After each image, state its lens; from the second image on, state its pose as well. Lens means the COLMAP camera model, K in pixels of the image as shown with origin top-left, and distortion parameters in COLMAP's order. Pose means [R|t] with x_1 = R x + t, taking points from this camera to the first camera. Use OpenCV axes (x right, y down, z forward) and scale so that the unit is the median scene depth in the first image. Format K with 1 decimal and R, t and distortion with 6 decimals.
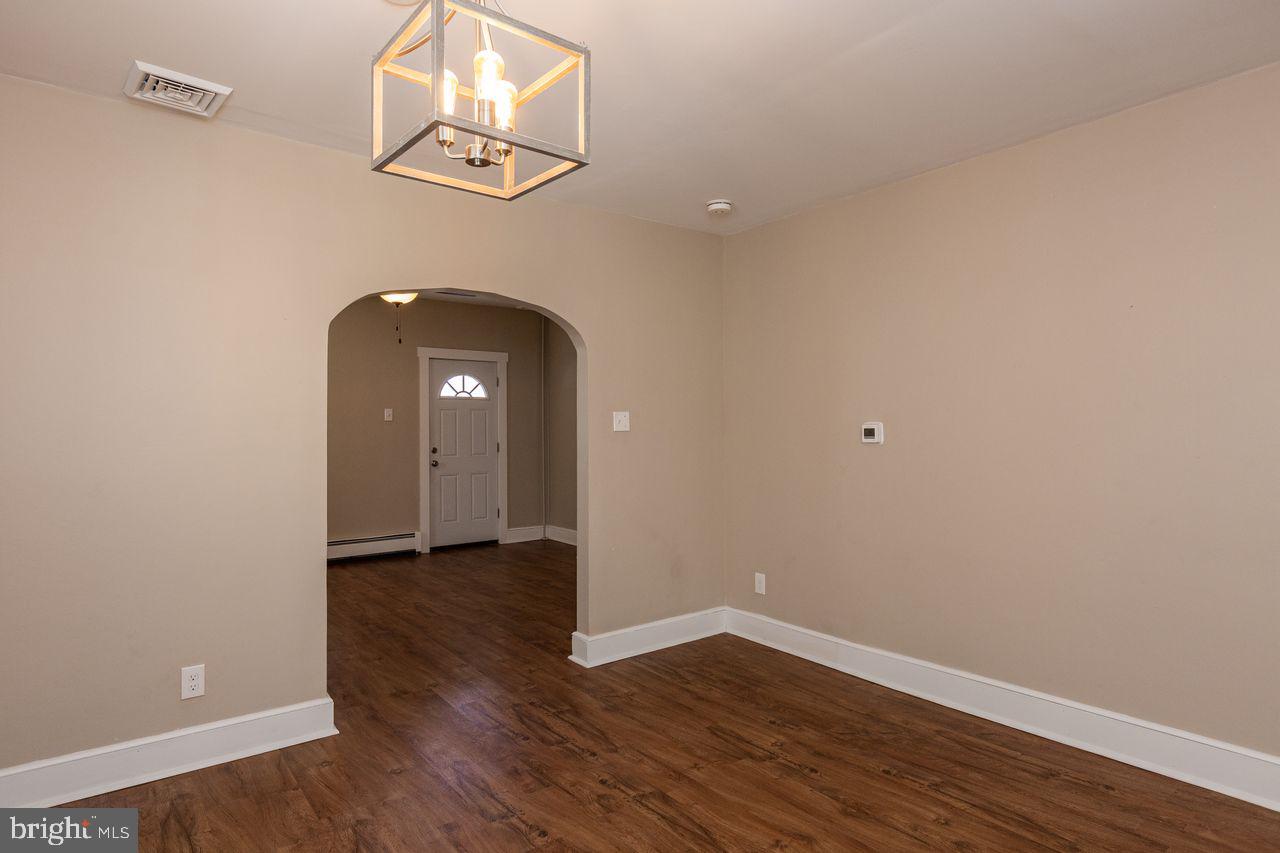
lens RADIAL K [[700.9, 0, 640.9], [0, 700.9, 422.1], [0, 0, 1]] dist [-0.002295, -0.001387]
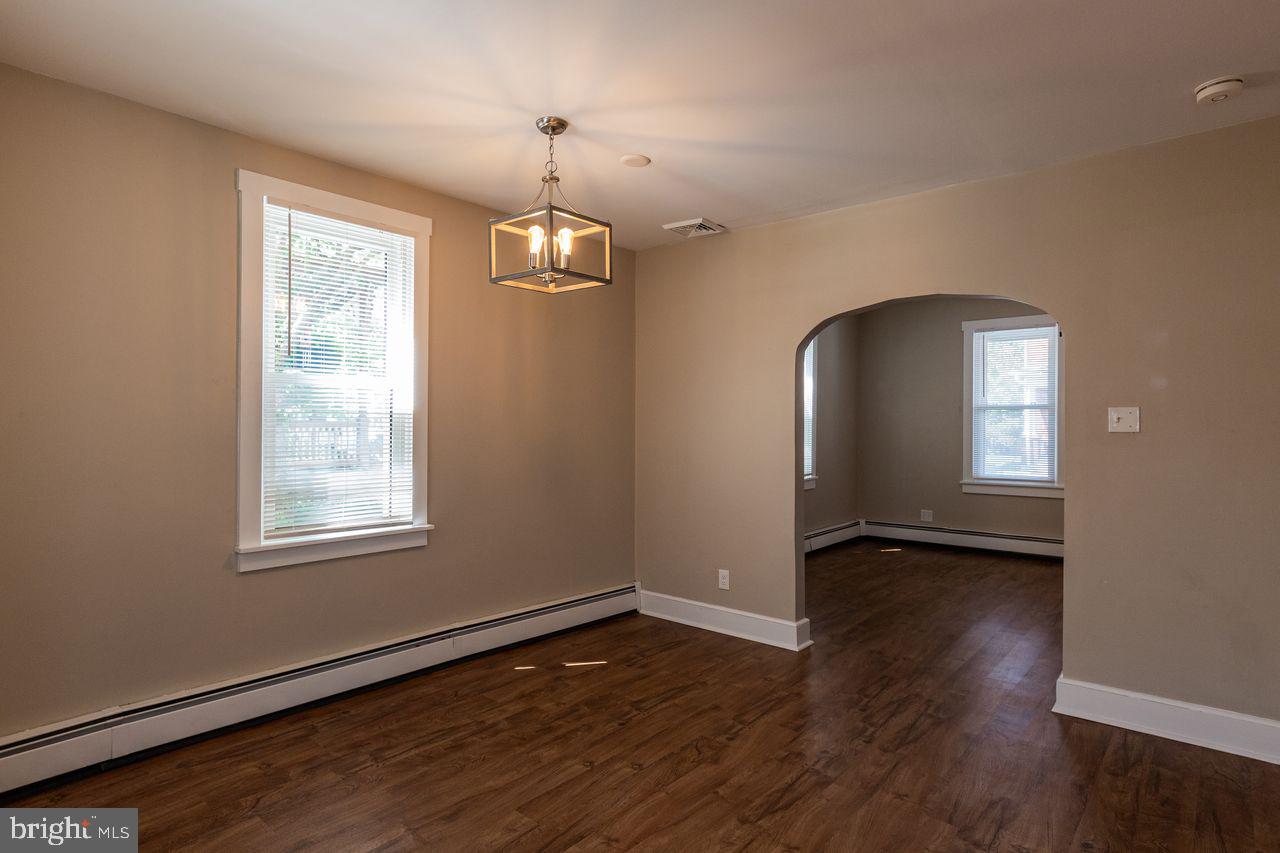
lens RADIAL K [[700.9, 0, 640.9], [0, 700.9, 422.1], [0, 0, 1]] dist [-0.002295, -0.001387]
pose [[0.195132, 0.003199, -0.980772, 0.862803], [0.001026, 0.999993, 0.003466, -0.001608], [0.980776, -0.001682, 0.195127, 0.461495]]
